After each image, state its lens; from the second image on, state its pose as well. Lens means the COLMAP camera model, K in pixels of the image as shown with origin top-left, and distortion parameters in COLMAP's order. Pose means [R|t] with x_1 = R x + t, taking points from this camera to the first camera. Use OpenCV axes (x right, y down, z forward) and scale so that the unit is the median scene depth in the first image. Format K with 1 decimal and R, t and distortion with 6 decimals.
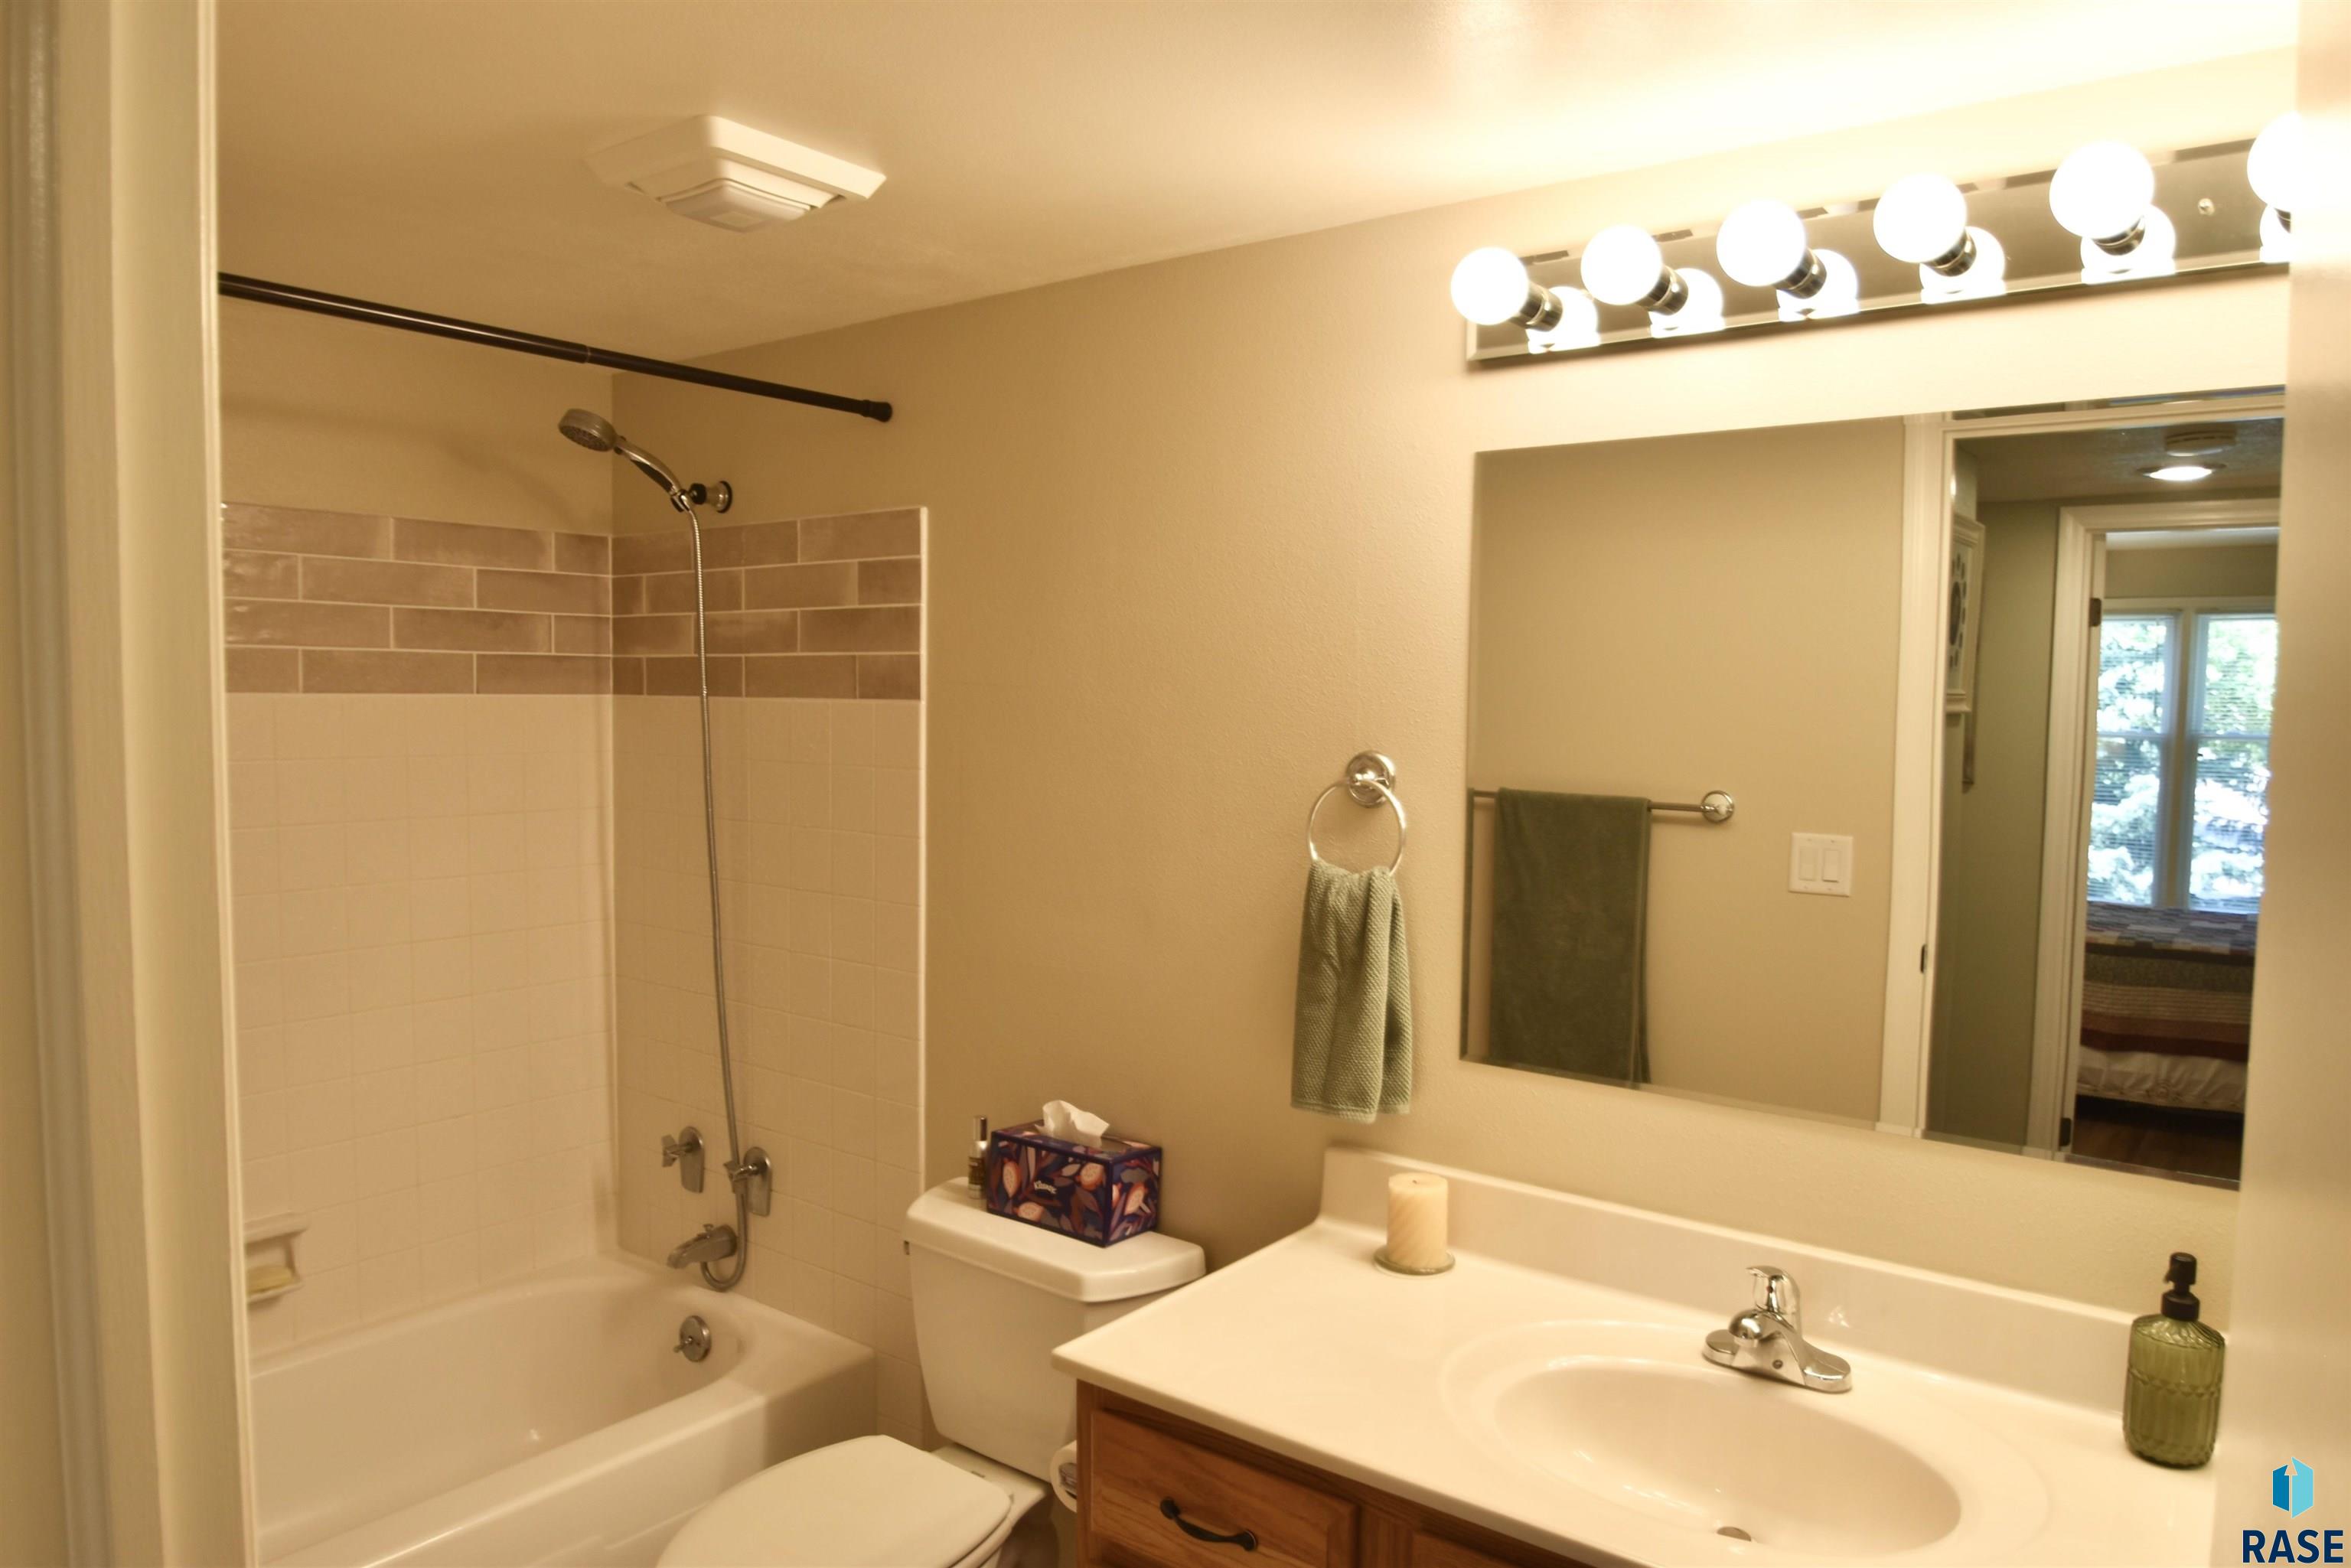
lens RADIAL K [[1508.6, 0, 1166.4], [0, 1508.6, 776.2], [0, 0, 1]] dist [-0.024090, -0.000269]
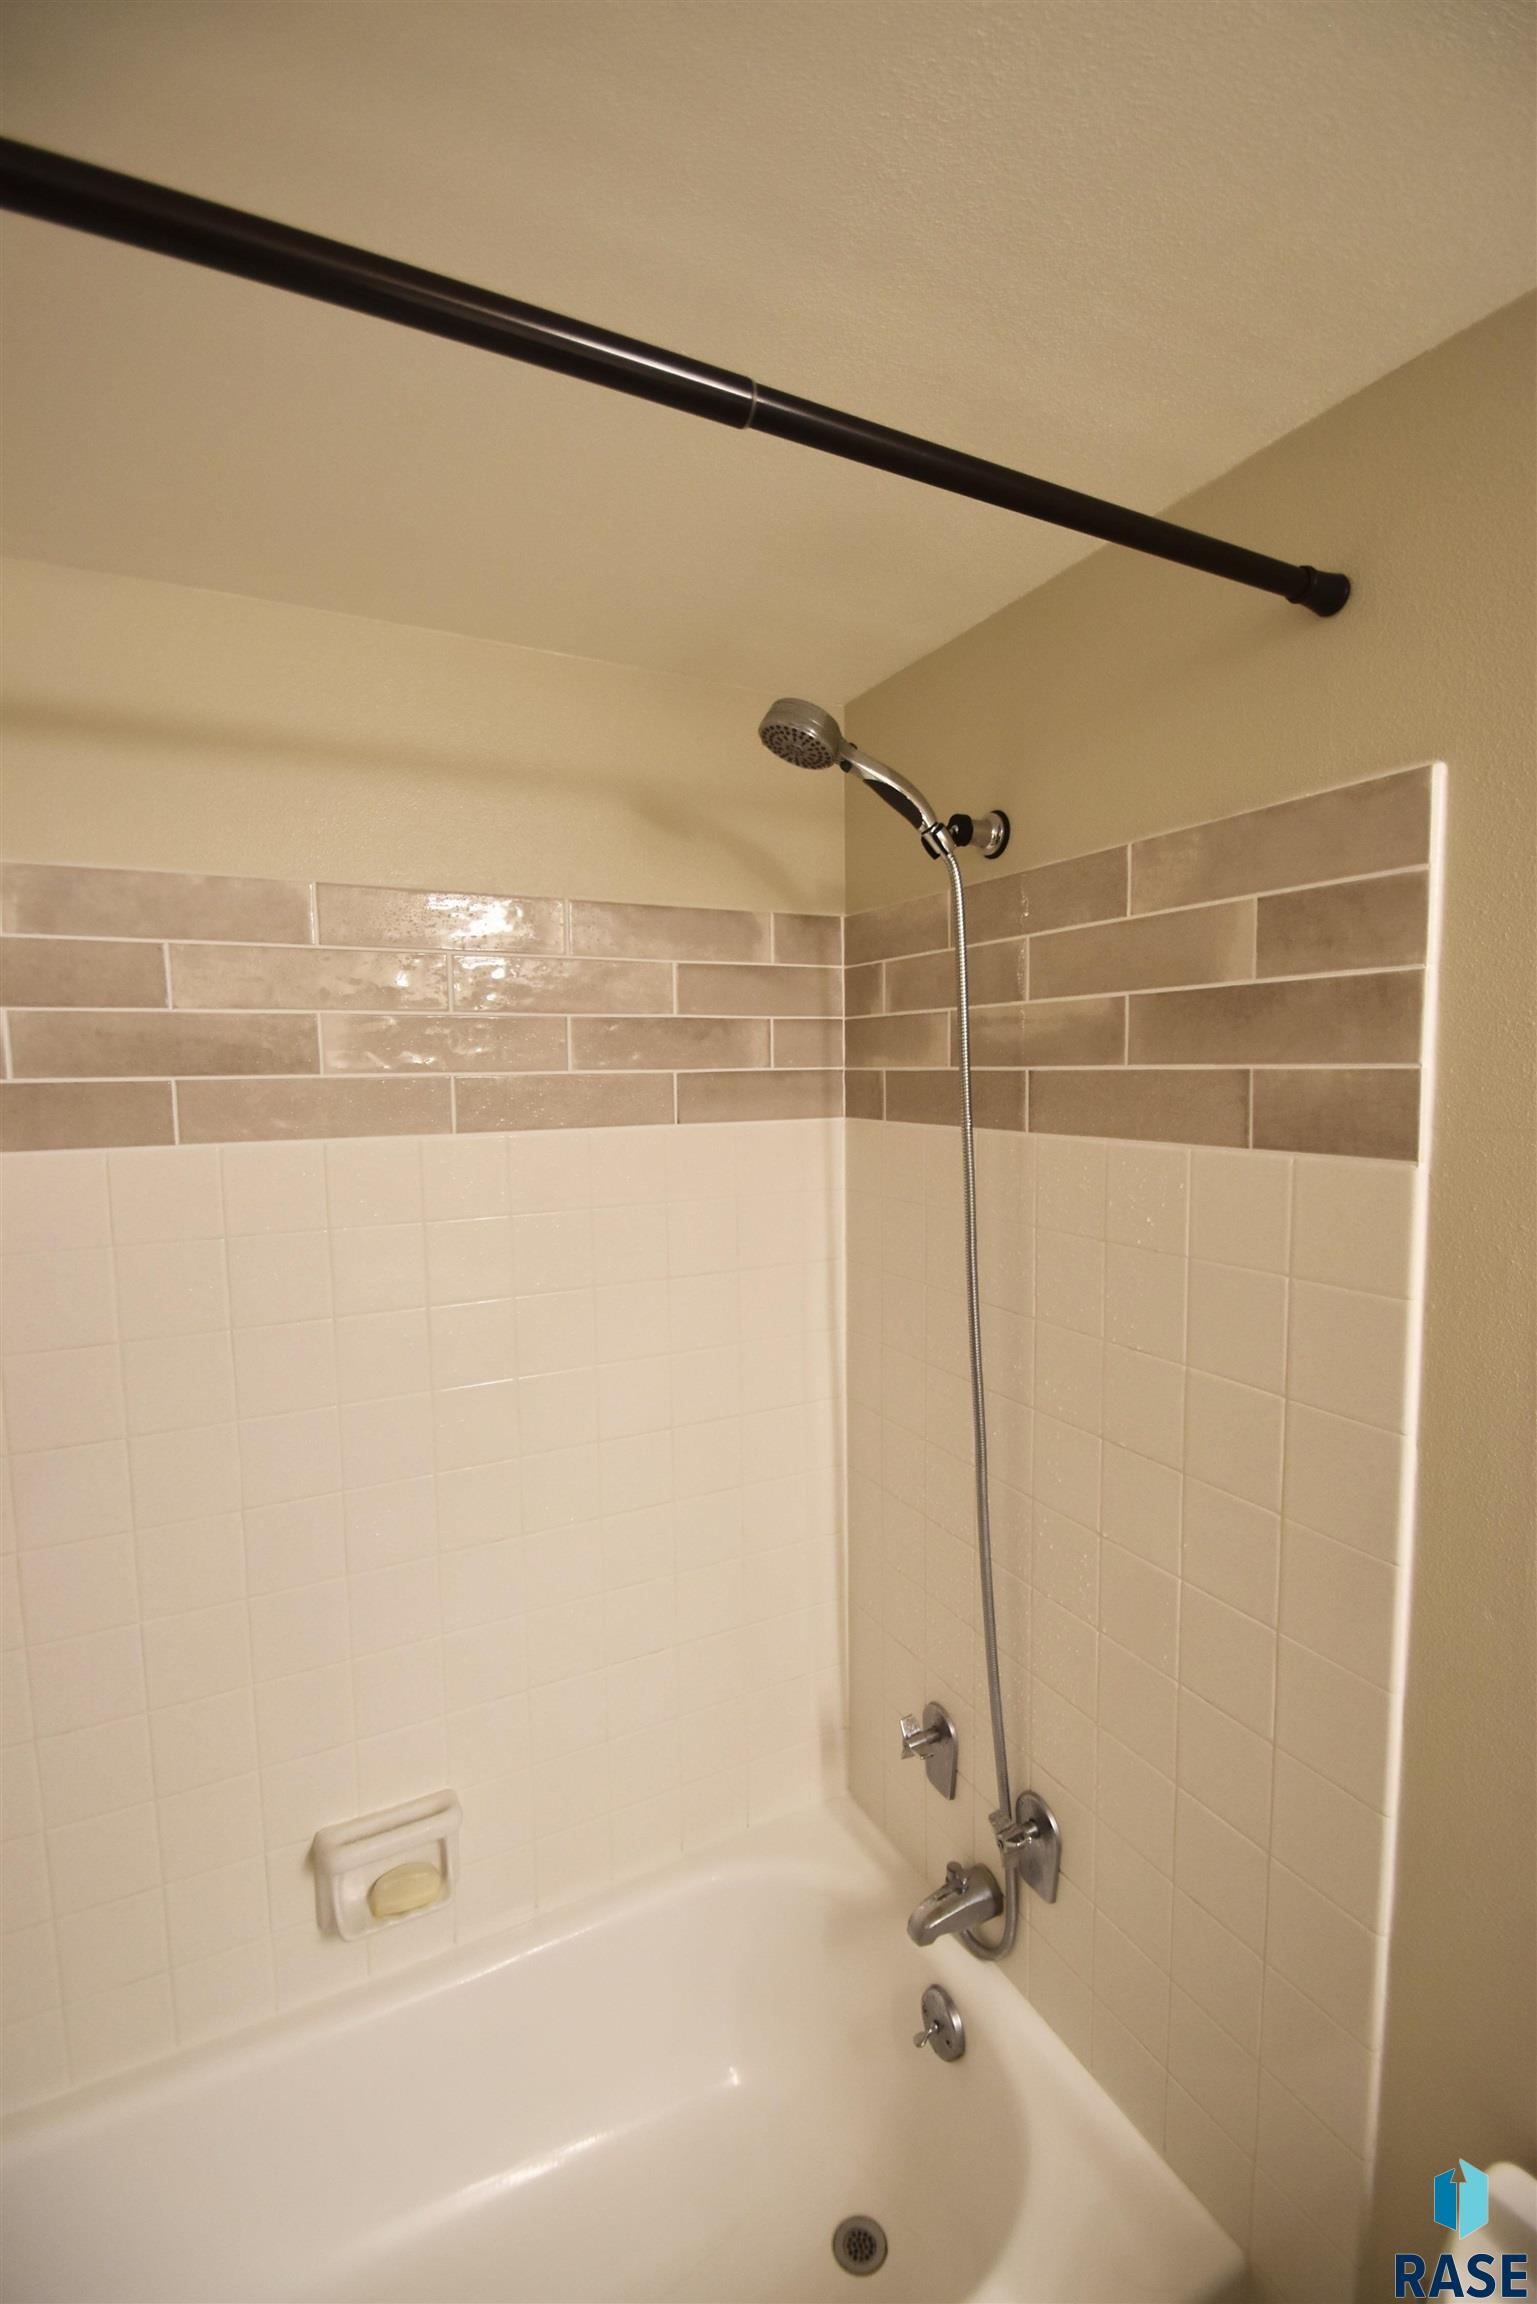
lens RADIAL K [[1023.1, 0, 773.4], [0, 1023.1, 1143.7], [0, 0, 1]] dist [-0.018442, -0.001484]
pose [[0.904181, 0.011067, -0.427007, -0.188603], [-0.003320, 0.999816, 0.018884, -0.055169], [0.427138, -0.015657, 0.904051, 0.543142]]
